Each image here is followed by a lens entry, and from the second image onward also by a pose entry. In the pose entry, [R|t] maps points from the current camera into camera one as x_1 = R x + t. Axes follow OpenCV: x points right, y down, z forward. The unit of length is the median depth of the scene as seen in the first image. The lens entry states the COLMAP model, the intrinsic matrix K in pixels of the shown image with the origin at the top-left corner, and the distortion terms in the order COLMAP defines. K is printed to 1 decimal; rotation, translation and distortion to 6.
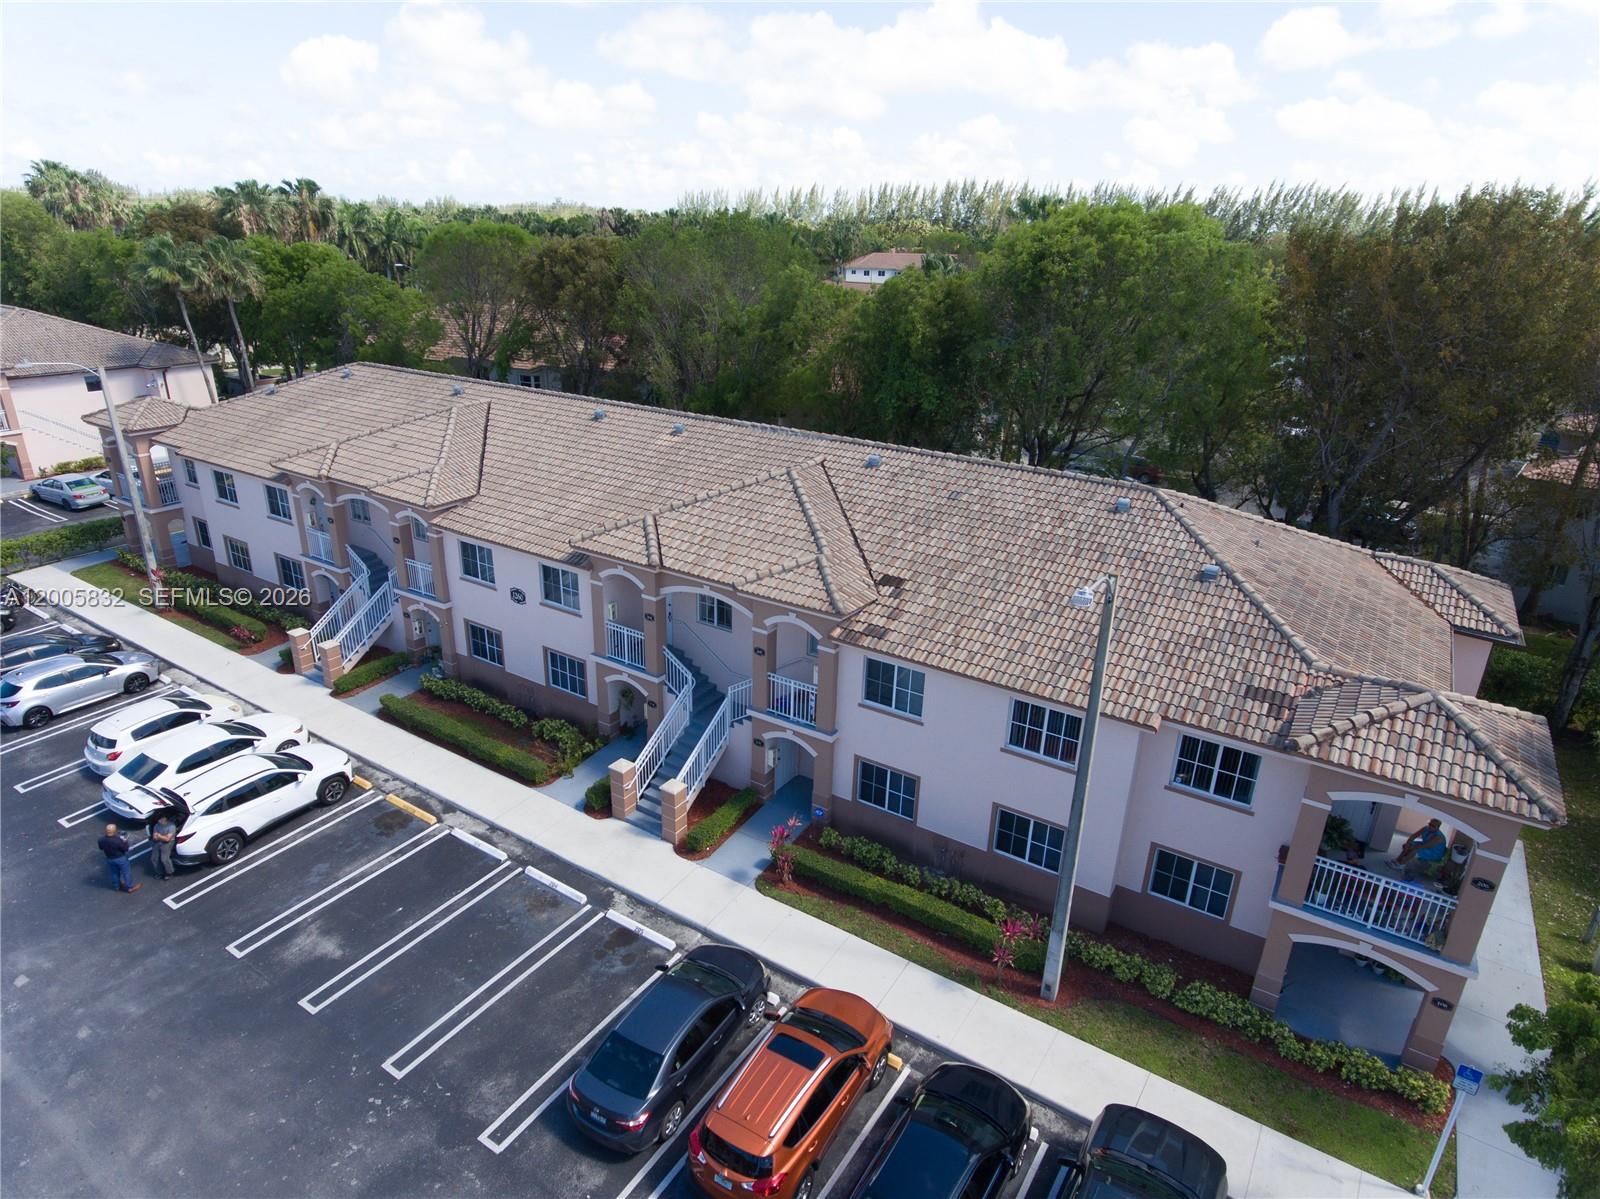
lens RADIAL K [[936.3, 0, 800.0], [0, 936.3, 599.5], [0, 0, 1]] dist [0.003623, -0.006876]
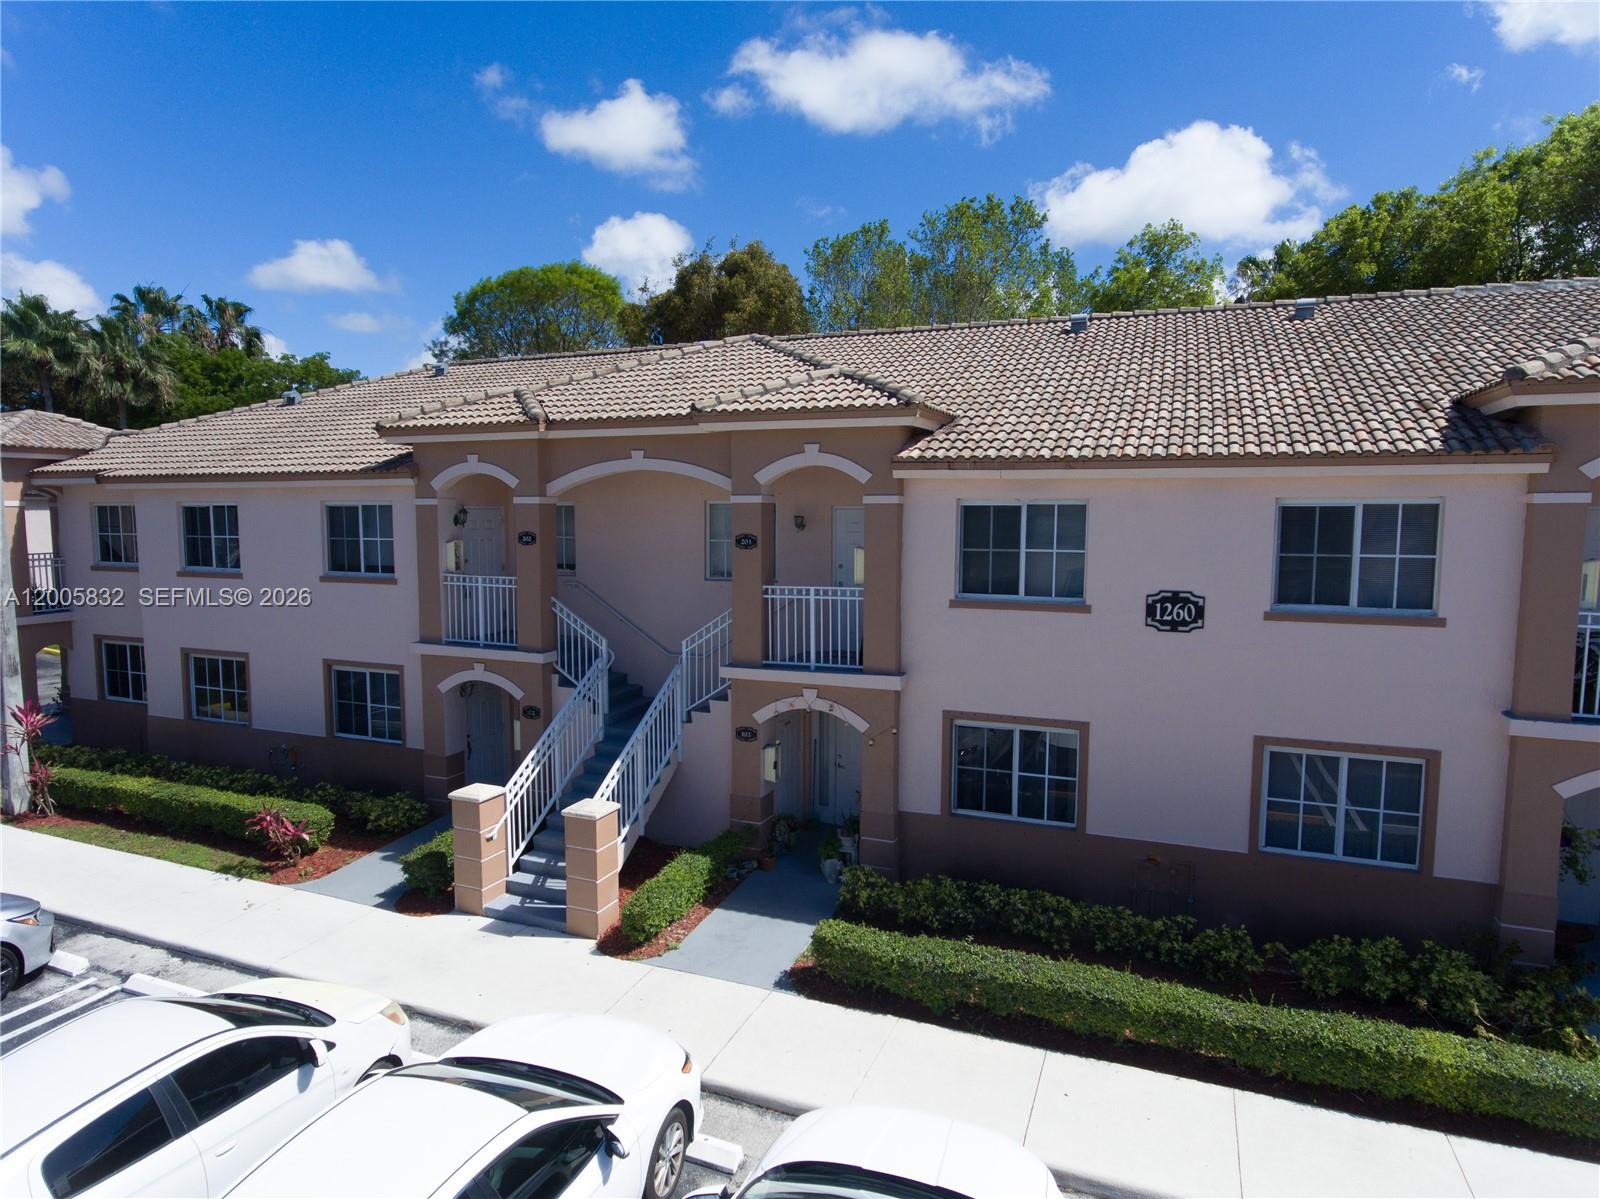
lens RADIAL K [[936.3, 0, 800.0], [0, 936.3, 599.5], [0, 0, 1]] dist [0.003623, -0.006876]
pose [[0.983011, -0.039067, 0.179340, -0.474077], [0.088056, 0.957678, -0.274041, 0.075629], [-0.161044, 0.285177, 0.944849, 0.600712]]
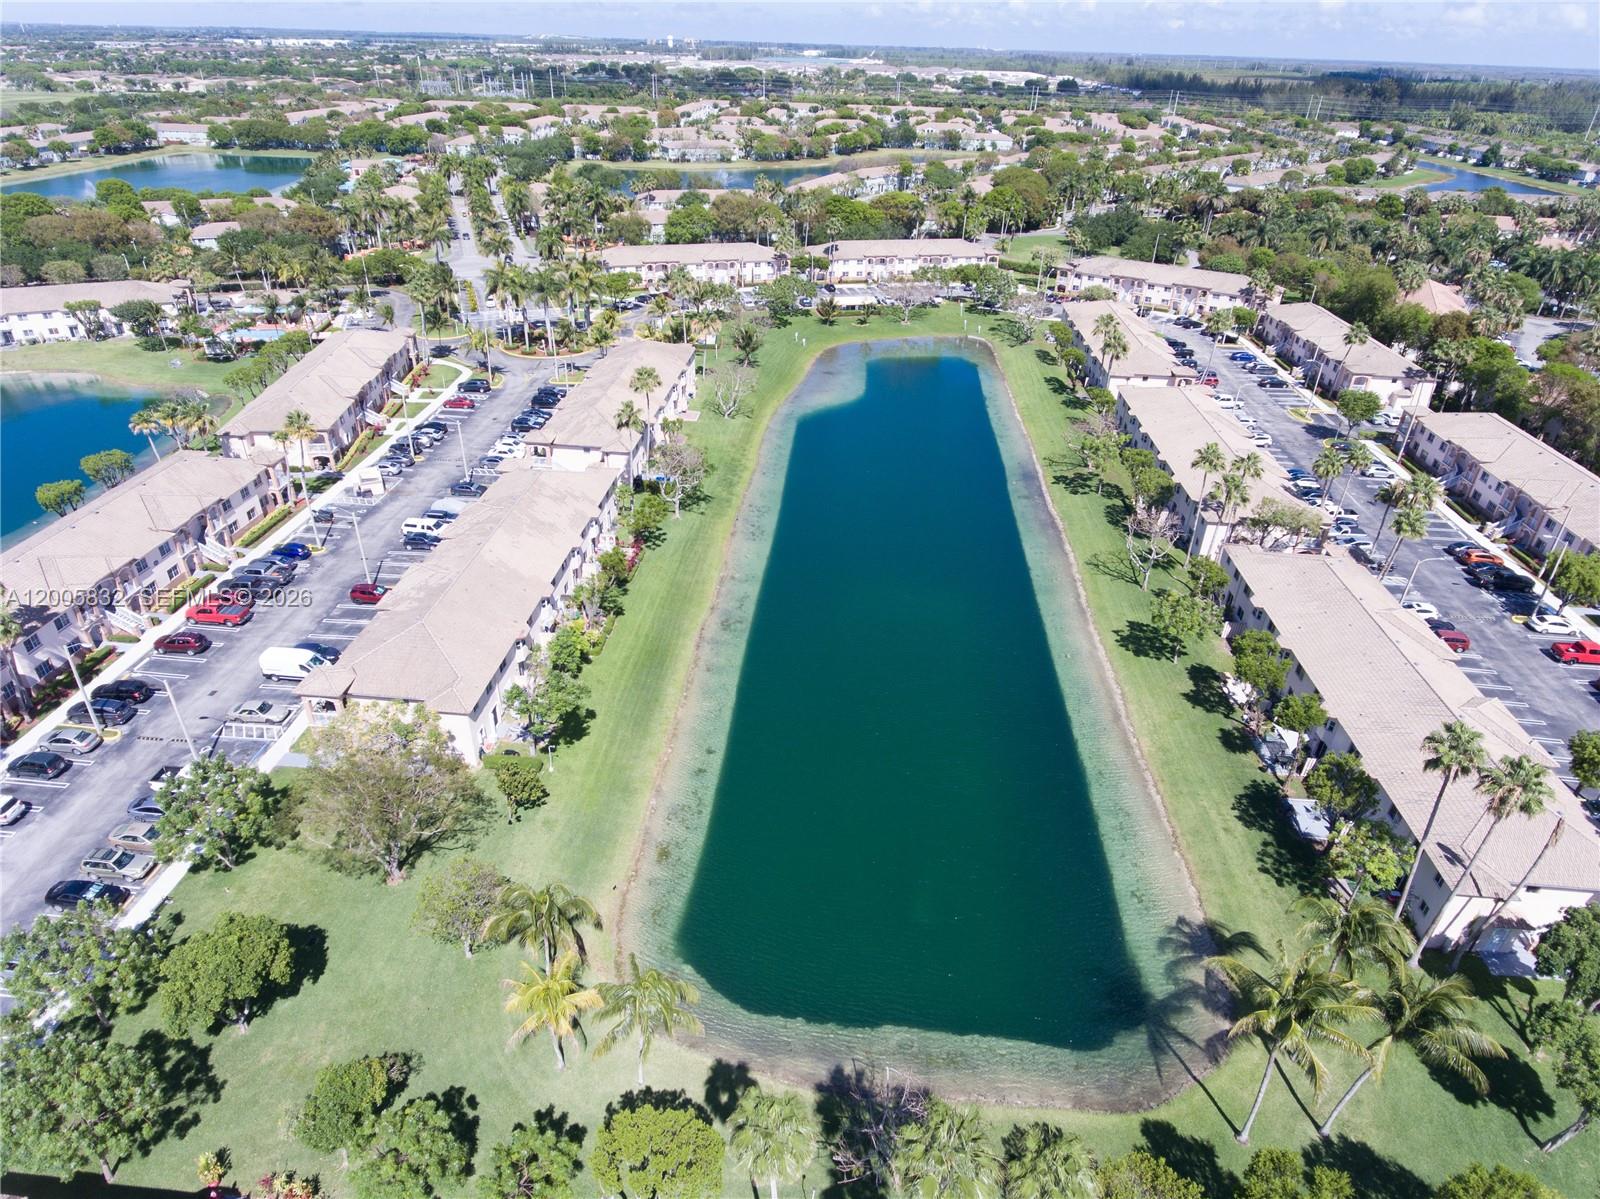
lens RADIAL K [[936.3, 0, 800.0], [0, 936.3, 599.5], [0, 0, 1]] dist [0.003623, -0.006876]
pose [[0.470779, 0.443265, -0.762813, 1.588220], [-0.342919, 0.888572, 0.304706, 0.213305], [0.812880, 0.118134, 0.570325, -3.674066]]
